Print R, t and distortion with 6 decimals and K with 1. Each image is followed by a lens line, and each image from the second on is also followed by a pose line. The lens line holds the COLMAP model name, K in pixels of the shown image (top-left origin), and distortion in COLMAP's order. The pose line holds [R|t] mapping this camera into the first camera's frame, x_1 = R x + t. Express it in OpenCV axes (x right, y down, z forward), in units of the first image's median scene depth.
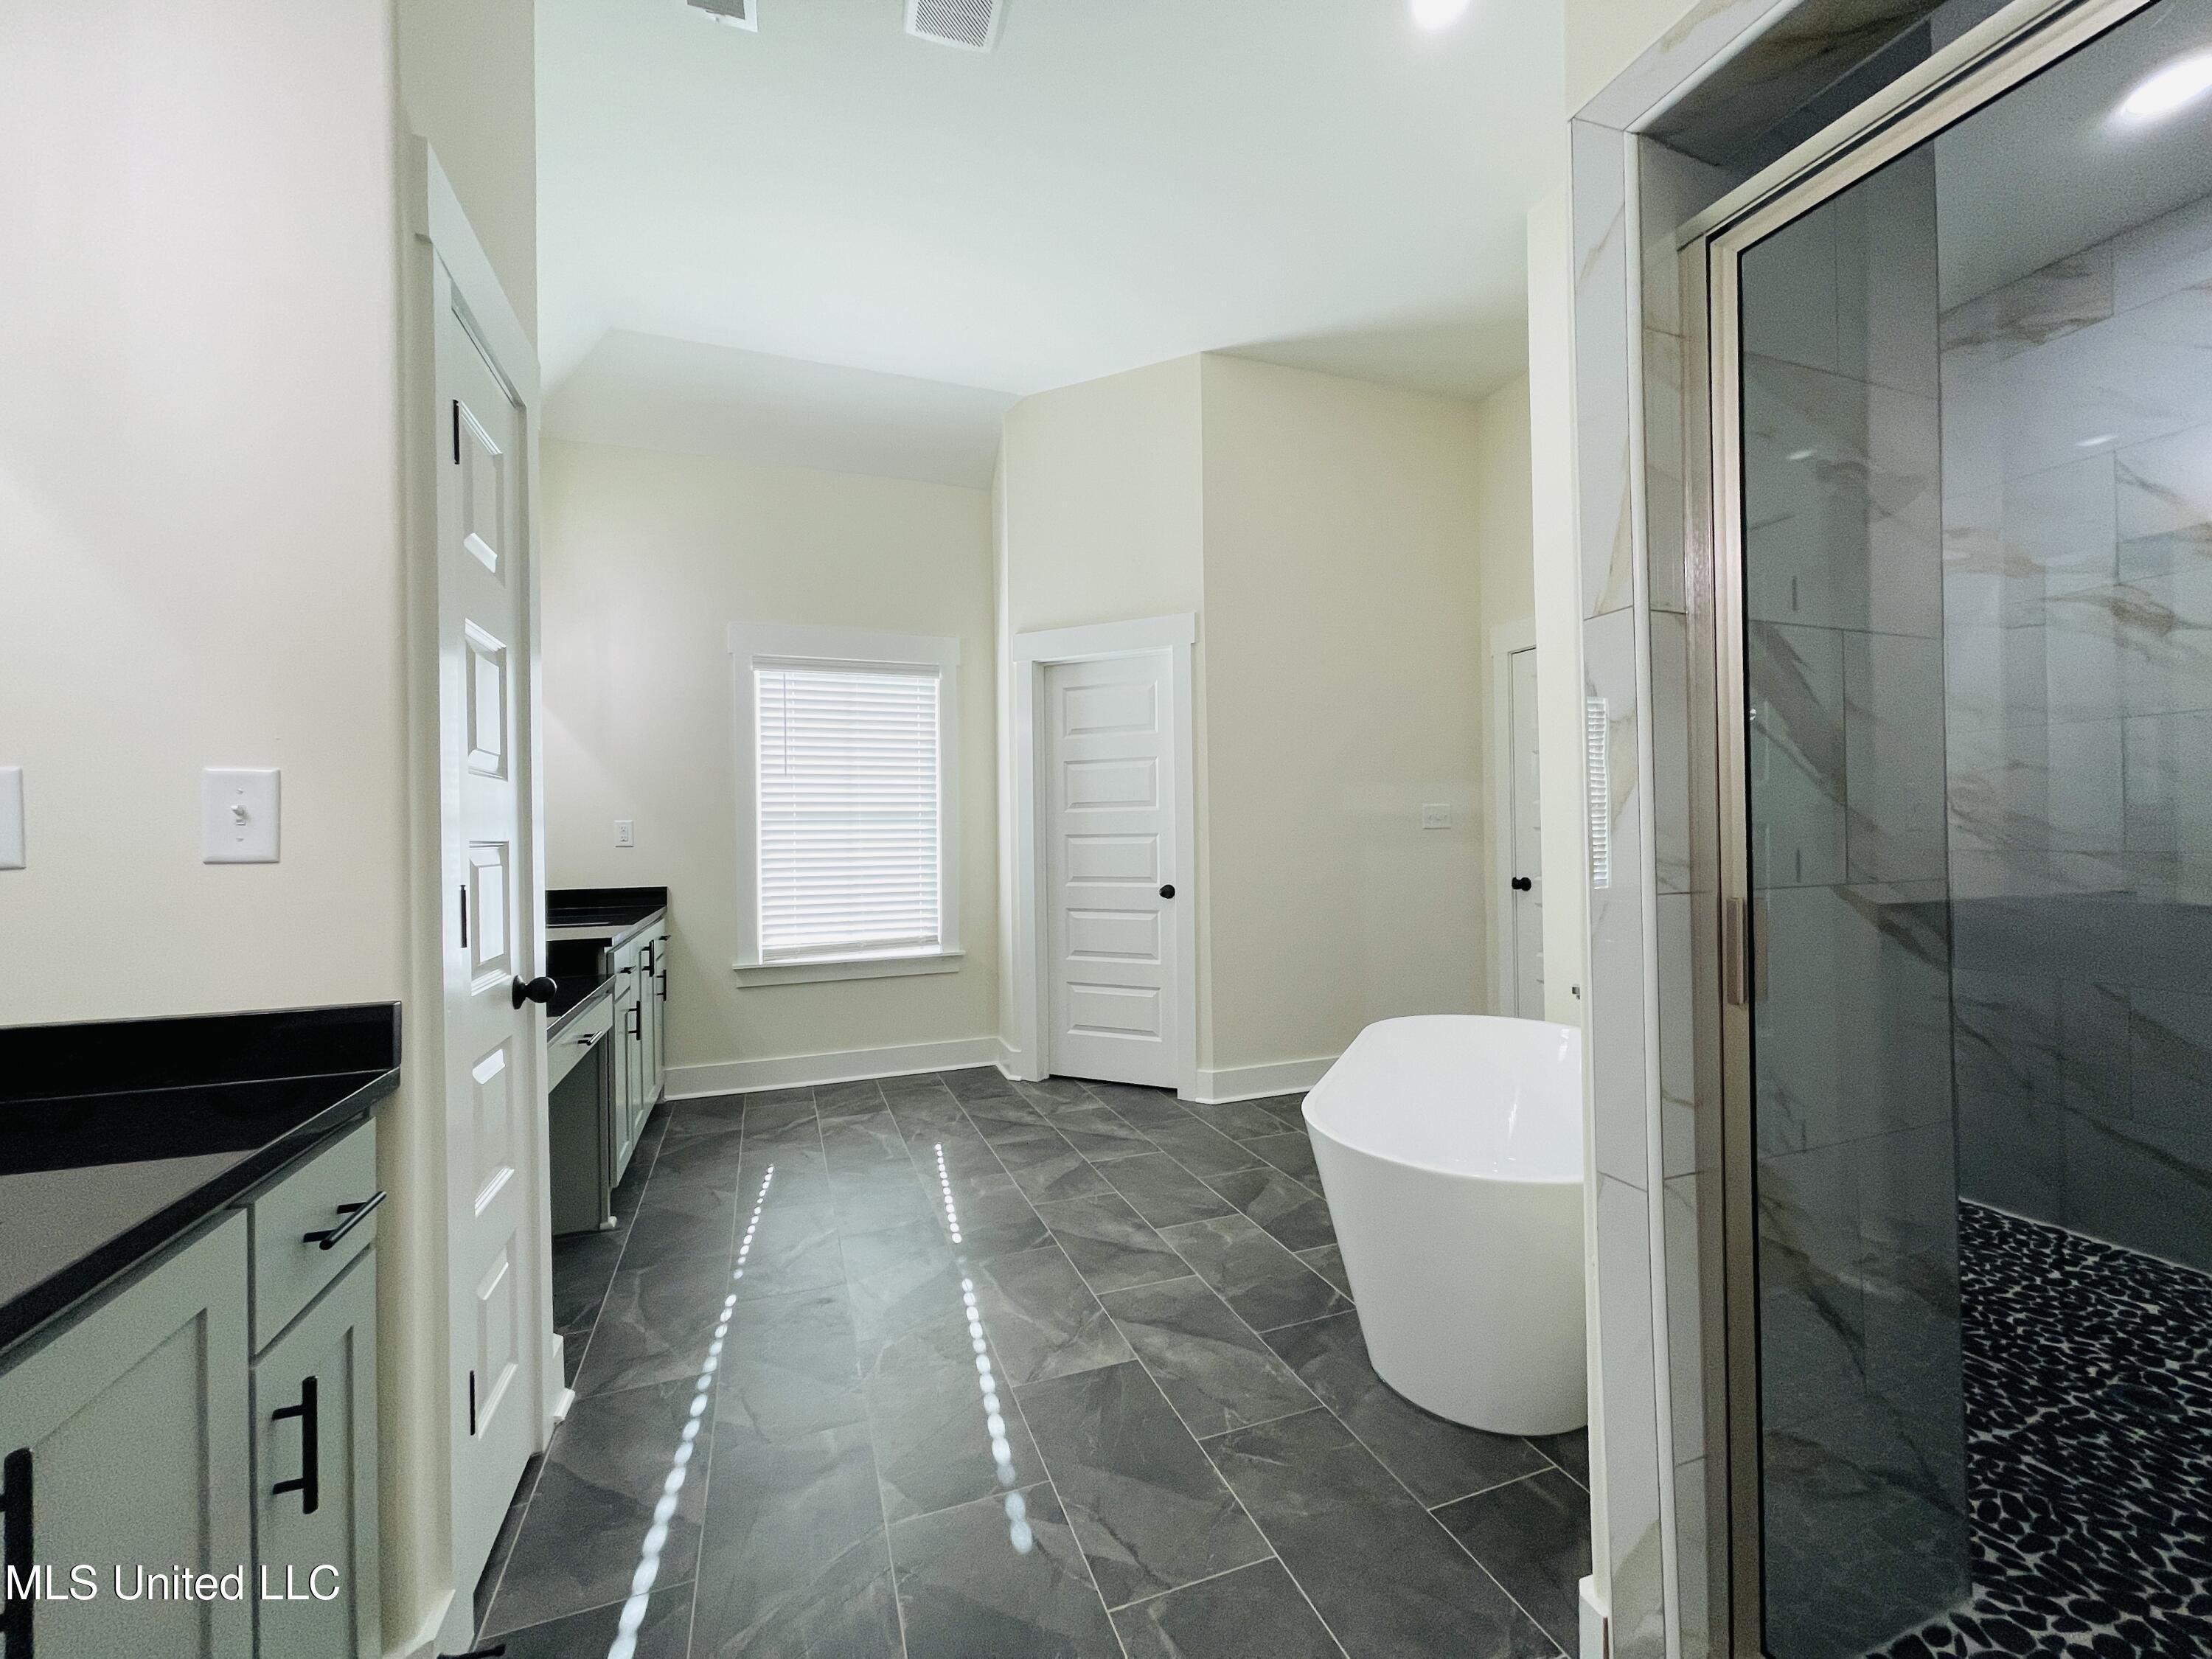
lens RADIAL K [[893.3, 0, 1106.0], [0, 893.3, 829.5], [0, 0, 1]] dist [0.021831, -0.009192]
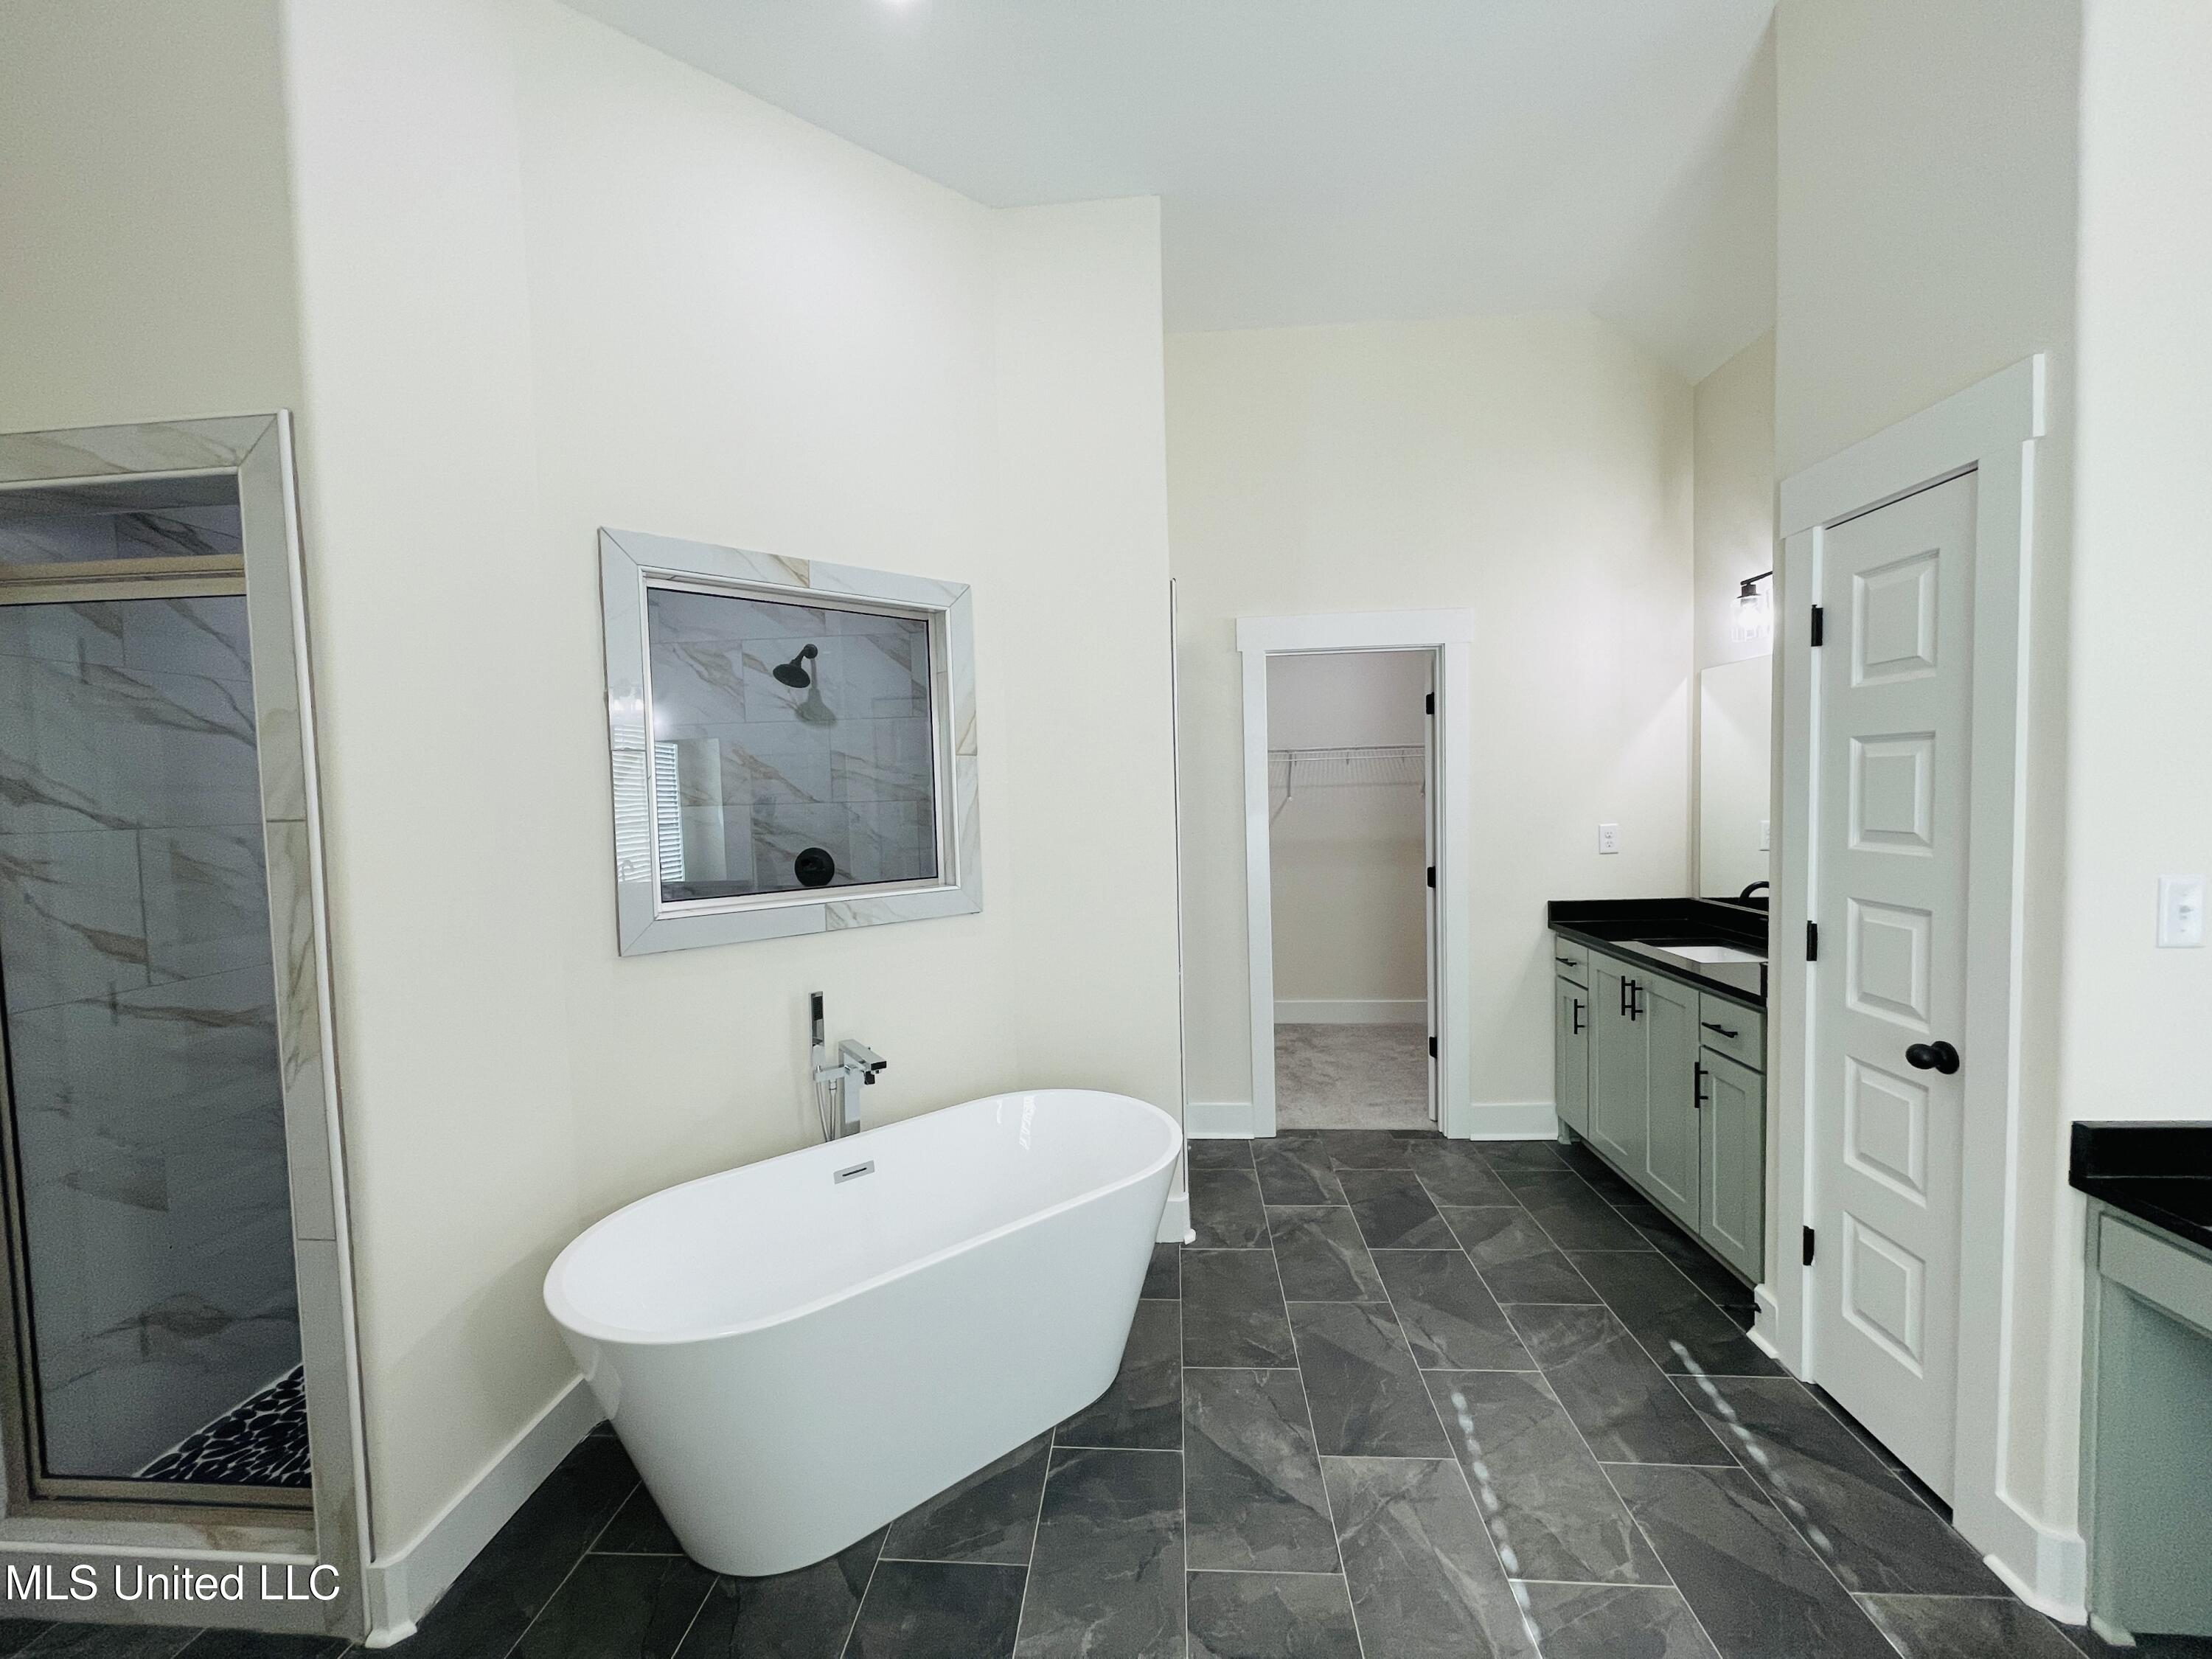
lens RADIAL K [[893.3, 0, 1106.0], [0, 893.3, 829.5], [0, 0, 1]] dist [0.021831, -0.009192]
pose [[-0.907718, 0.018314, 0.419182, -0.175034], [0.035900, 0.998773, 0.034103, -0.133177], [-0.418043, 0.046004, -0.907262, 1.924036]]
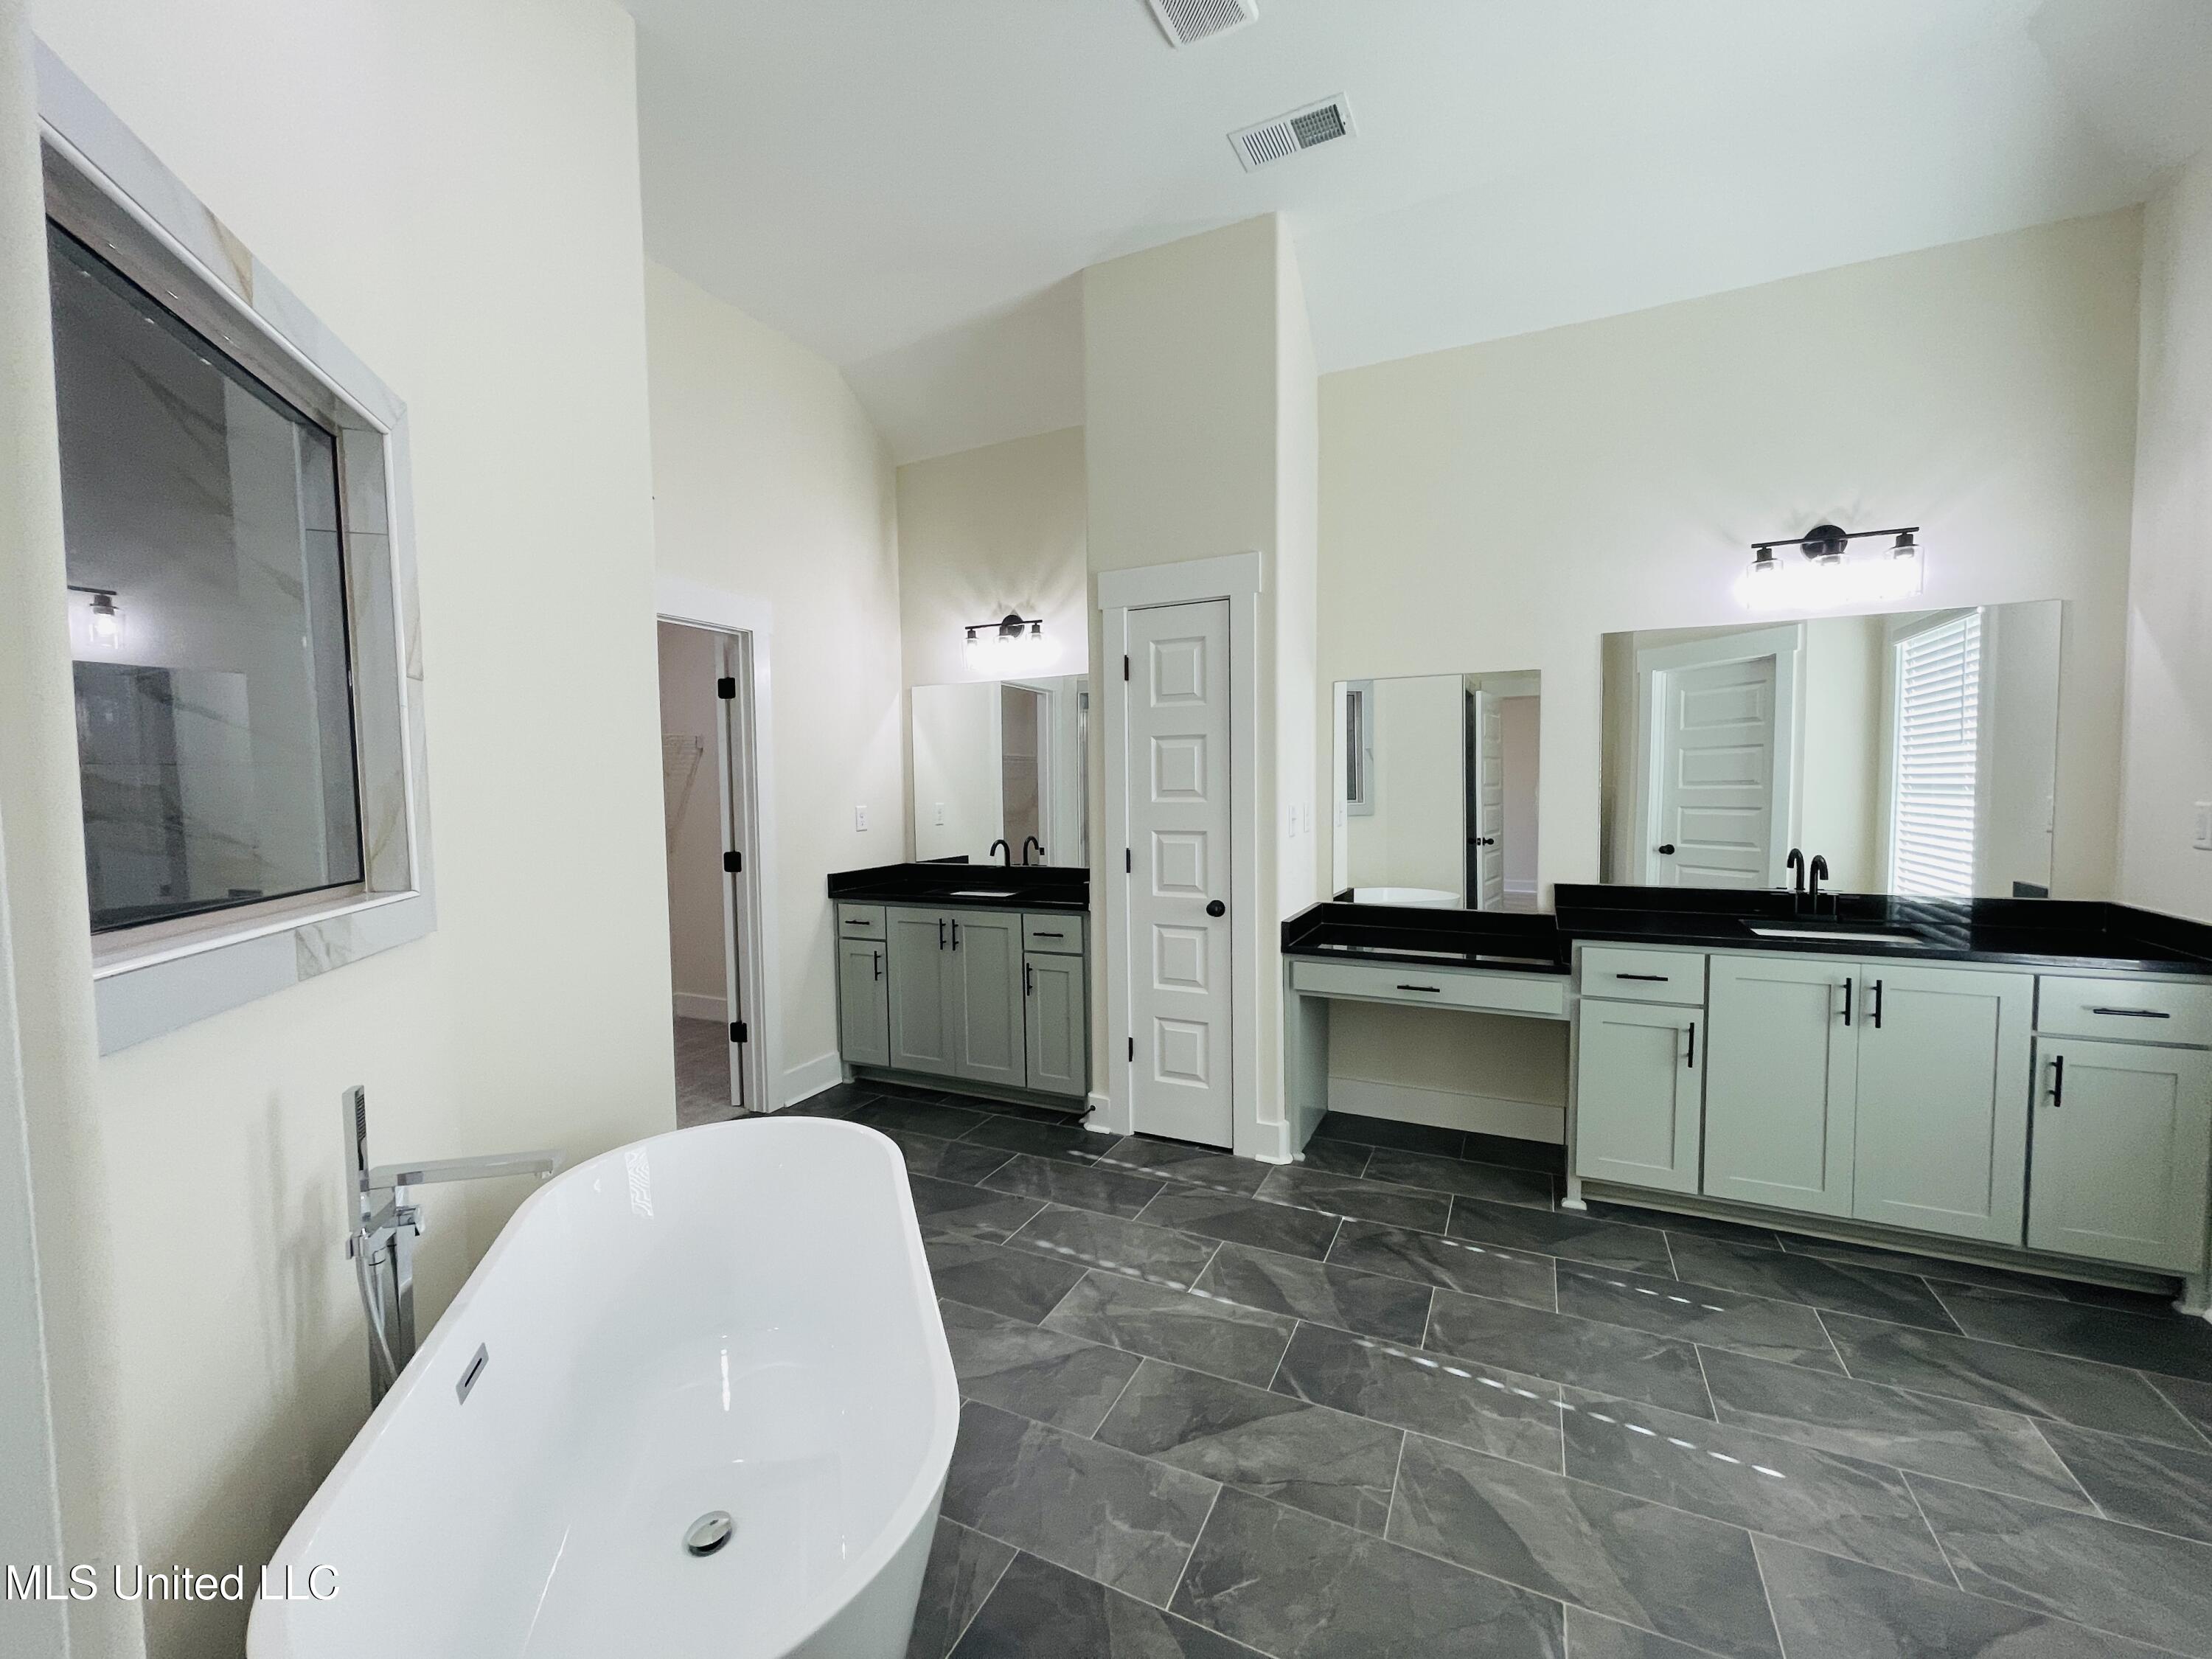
lens RADIAL K [[899.2, 0, 1108.9], [0, 899.2, 817.2], [0, 0, 1]] dist [-0.000130, 0.000085]
pose [[-0.720013, 0.048987, -0.692229, 0.708677], [0.029164, 0.998760, 0.040345, -0.090184], [0.693347, 0.008860, -0.720549, 1.836659]]
